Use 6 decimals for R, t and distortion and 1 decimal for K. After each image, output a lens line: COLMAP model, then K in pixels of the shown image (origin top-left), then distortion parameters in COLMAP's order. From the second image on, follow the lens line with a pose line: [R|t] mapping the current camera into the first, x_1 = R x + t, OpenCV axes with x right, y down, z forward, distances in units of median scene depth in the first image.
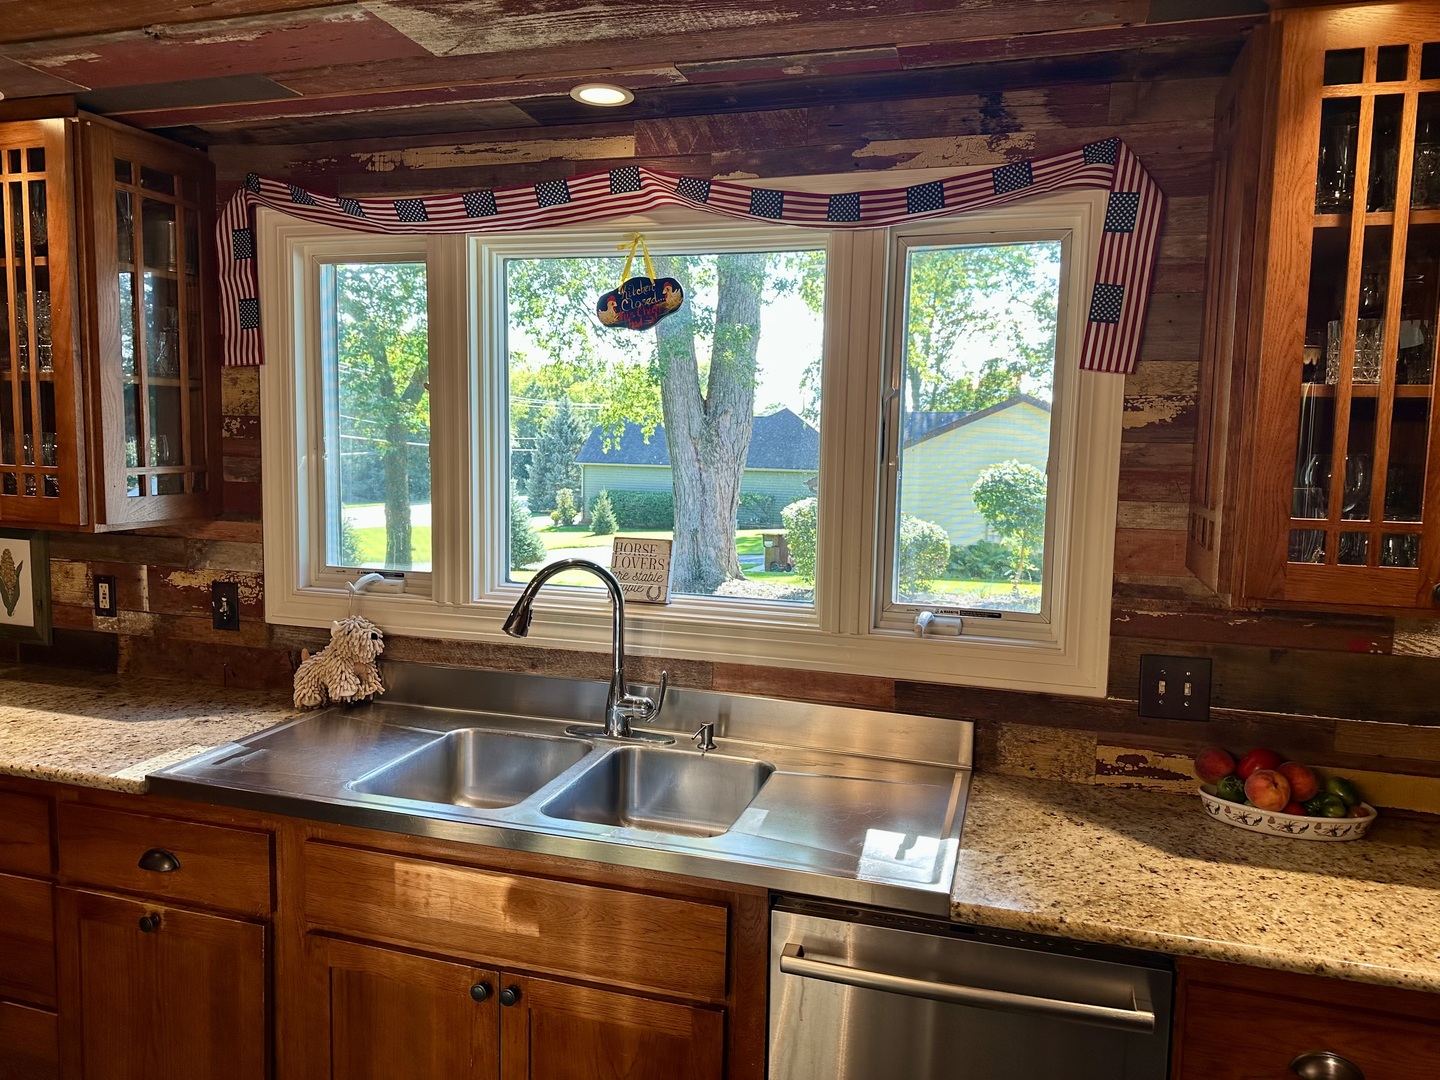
lens RADIAL K [[1017.6, 0, 715.4], [0, 1017.6, 542.0], [0, 0, 1]] dist [0.052367, -0.069758]
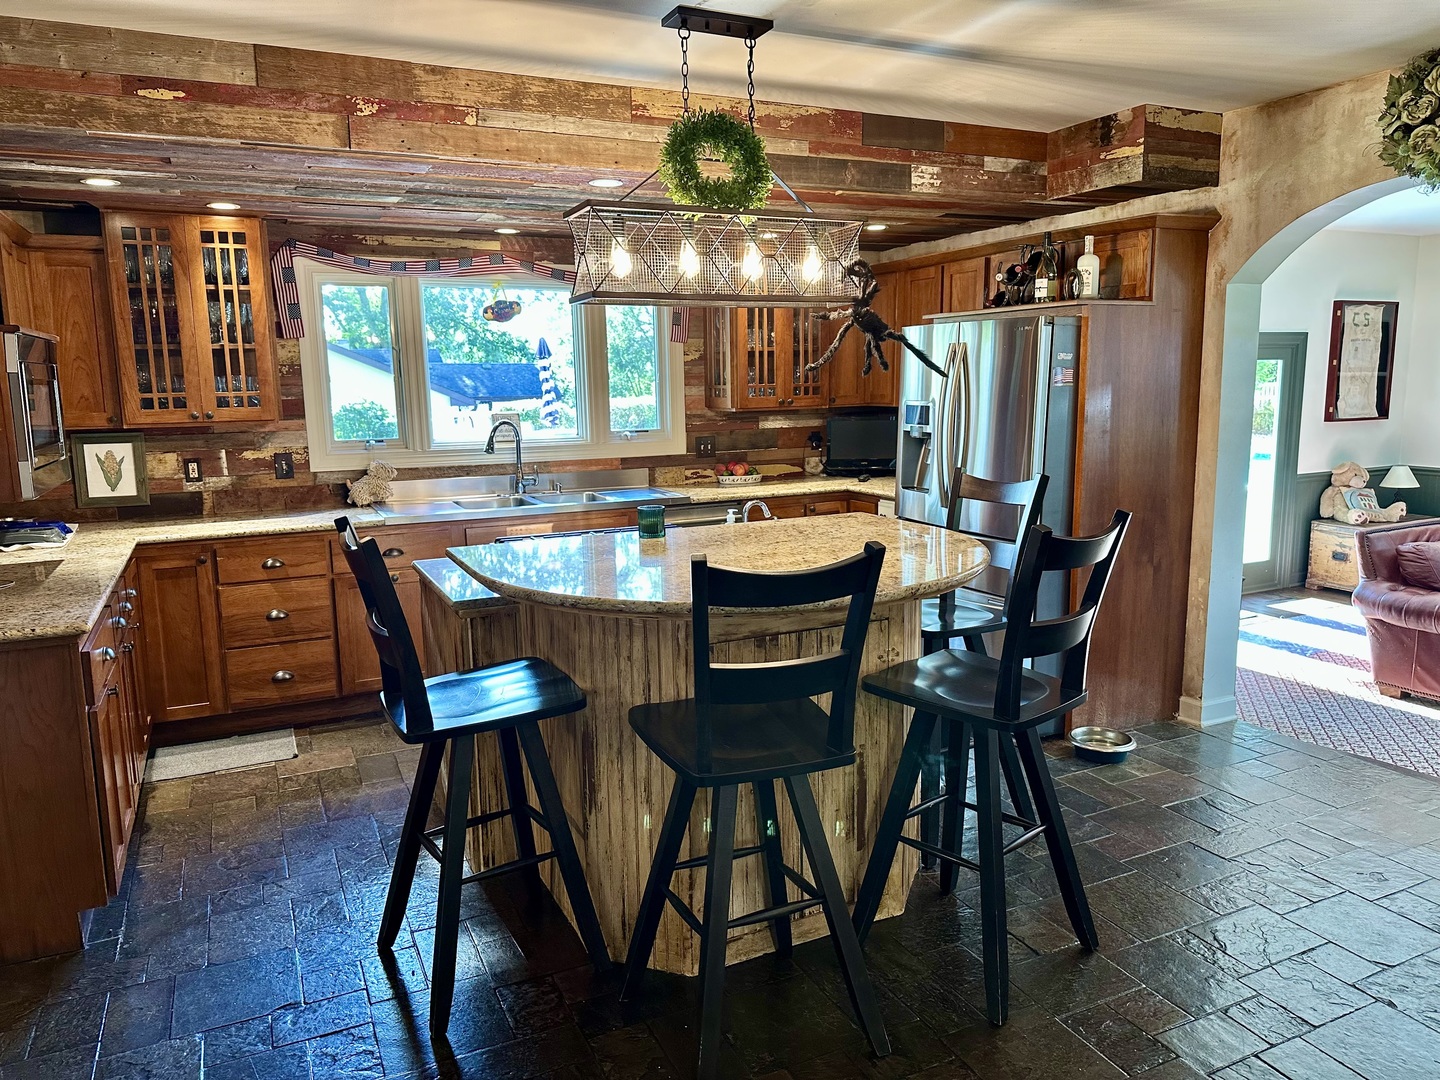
lens RADIAL K [[1017.6, 0, 722.1], [0, 1017.6, 550.2], [0, 0, 1]] dist [0.052367, -0.069758]
pose [[0.735346, -0.146667, 0.661630, -1.220300], [0.099457, 0.989085, 0.108718, 0.095434], [-0.670354, -0.014142, 0.741907, -0.998120]]
